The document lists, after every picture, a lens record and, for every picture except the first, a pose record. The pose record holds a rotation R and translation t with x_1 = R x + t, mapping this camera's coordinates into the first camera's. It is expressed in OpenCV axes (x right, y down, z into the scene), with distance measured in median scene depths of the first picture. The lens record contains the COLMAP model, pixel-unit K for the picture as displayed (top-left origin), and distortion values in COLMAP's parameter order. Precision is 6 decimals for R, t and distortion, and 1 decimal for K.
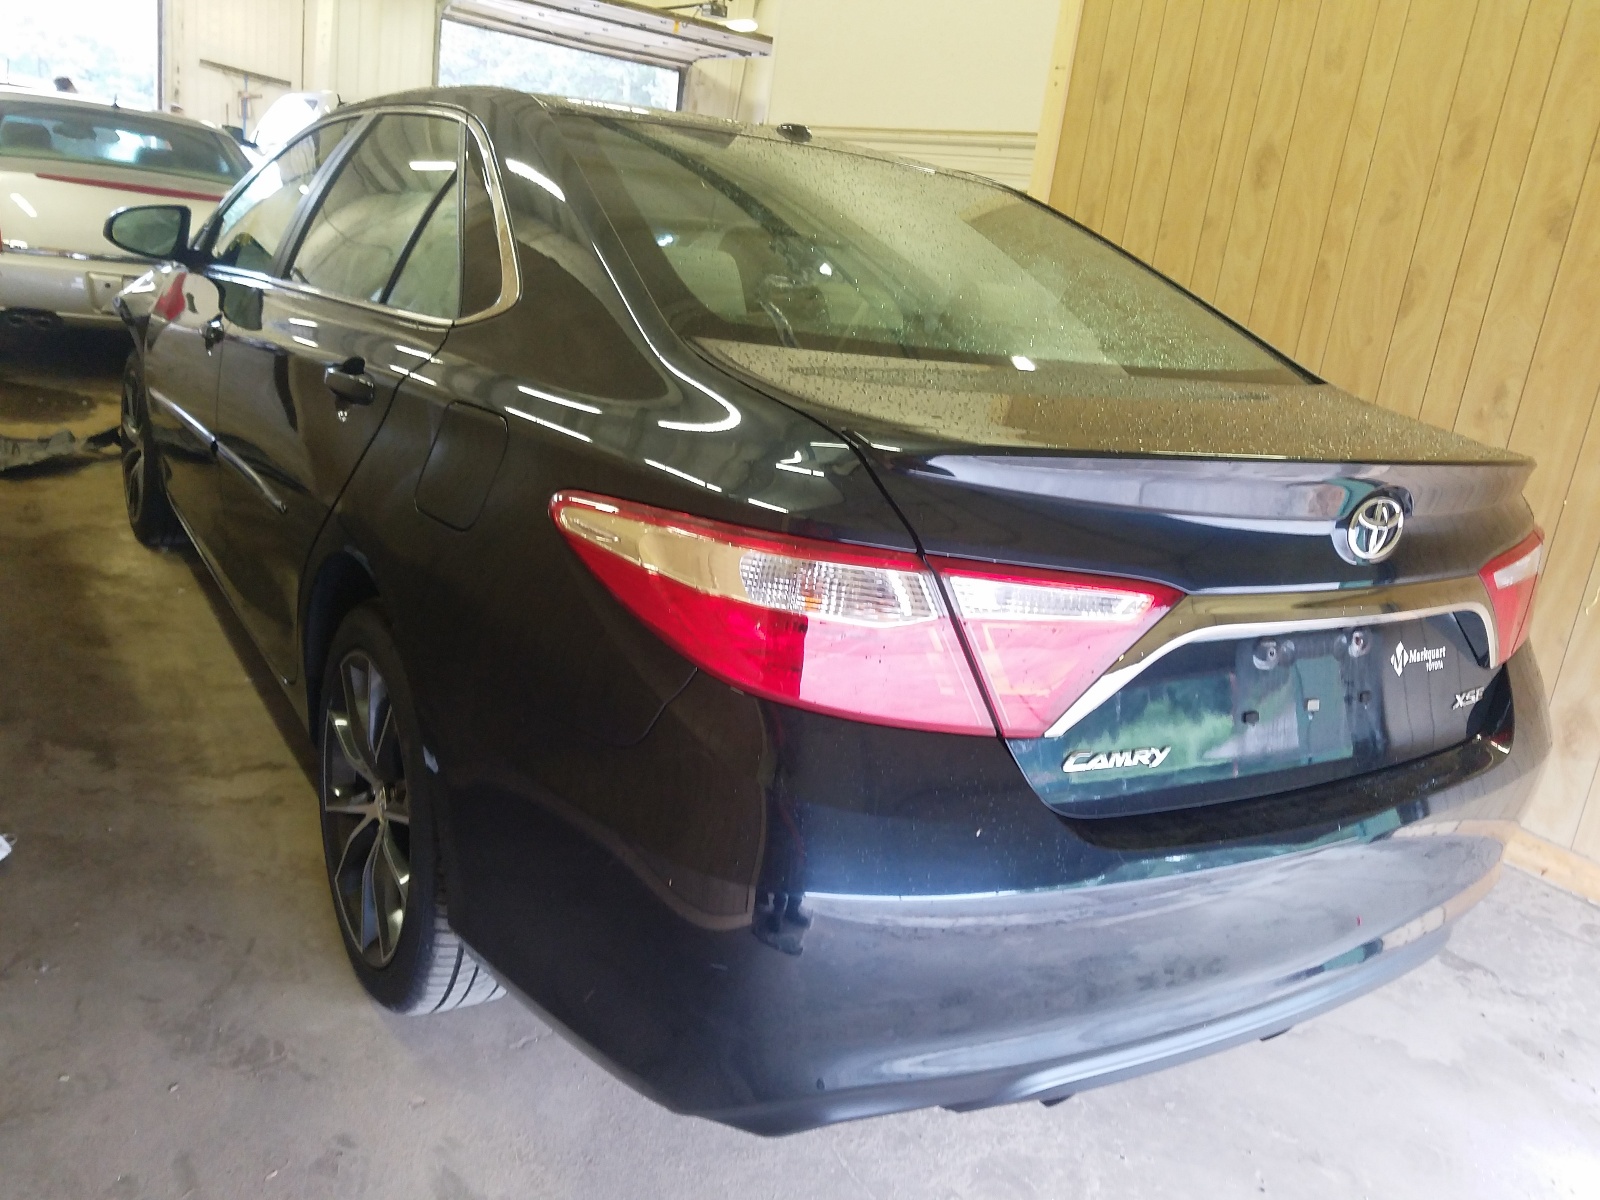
lens RADIAL K [[1300.0, 0, 800.0], [0, 1300.0, 600.0], [0, 0, 1]] dist [0.010468, 0.007147]
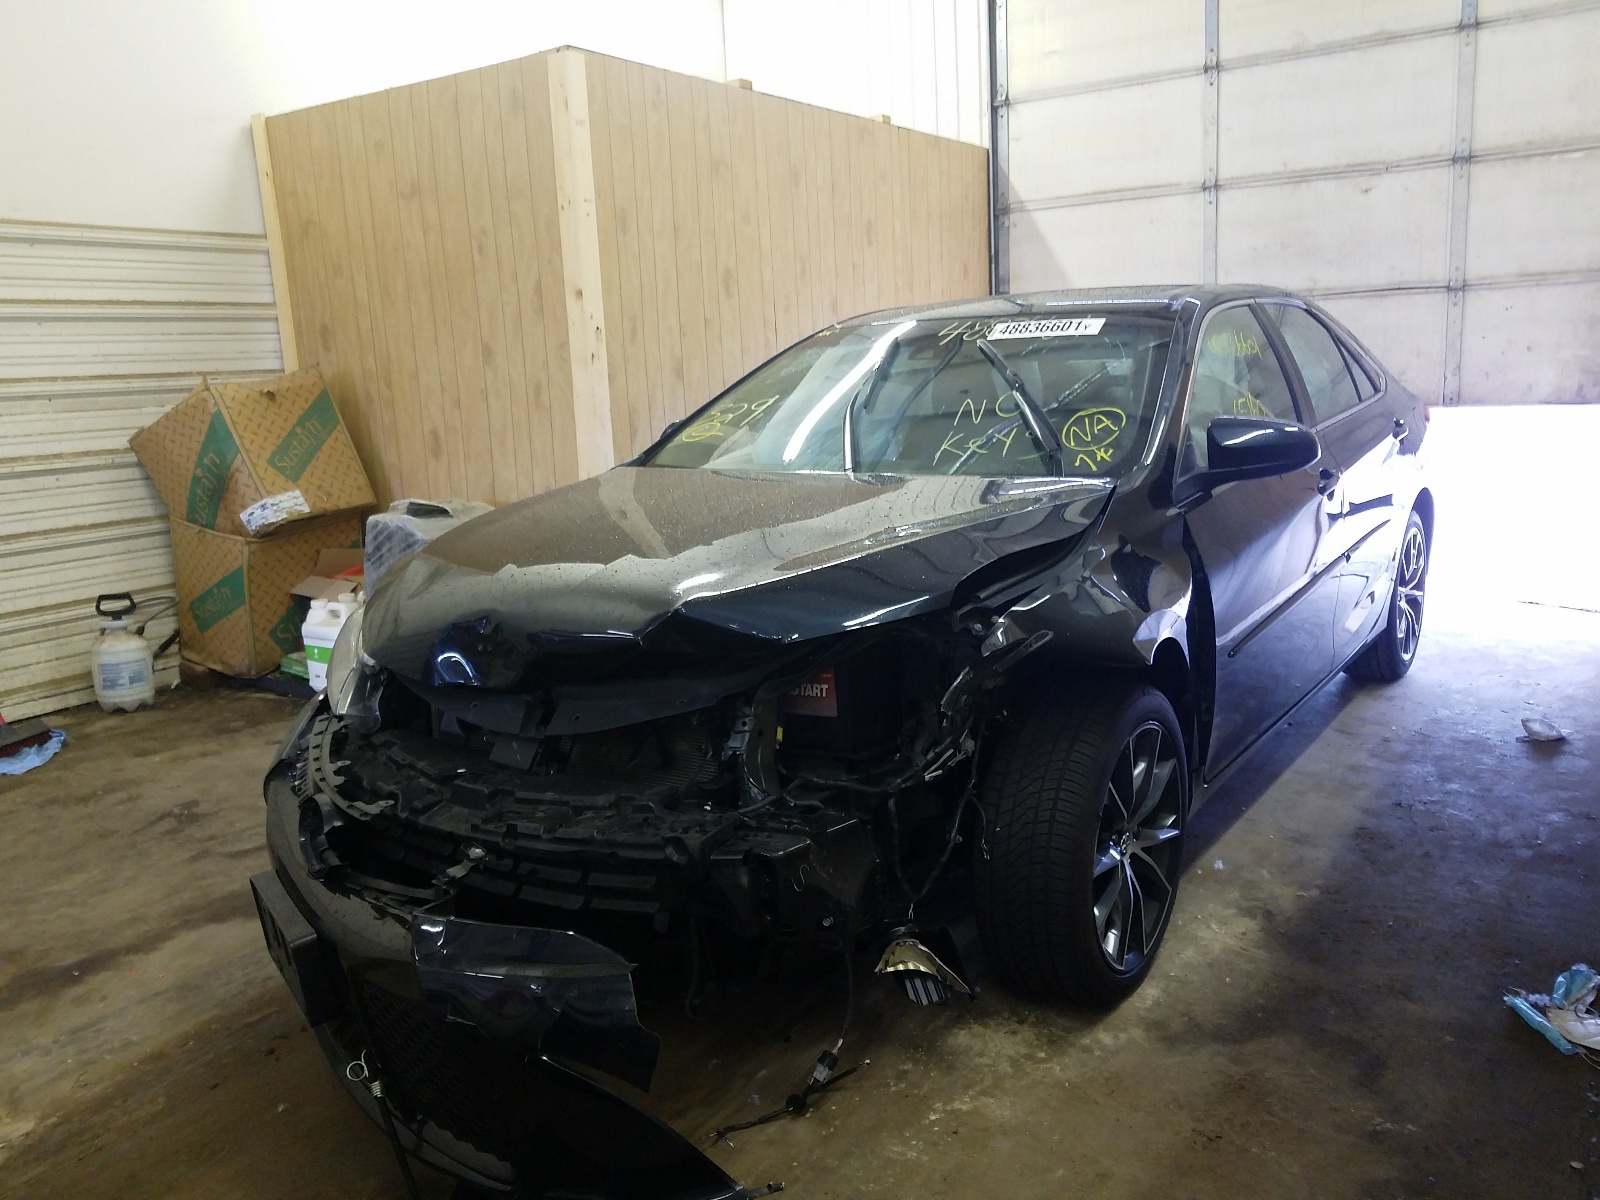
lens RADIAL K [[1300.0, 0, 800.0], [0, 1300.0, 600.0], [0, 0, 1]] dist [0.010468, 0.007147]
pose [[-0.395900, -0.282629, 0.873719, -1.099821], [0.242911, 0.885335, 0.396454, -0.581115], [-0.885583, 0.369192, -0.281851, 1.477395]]
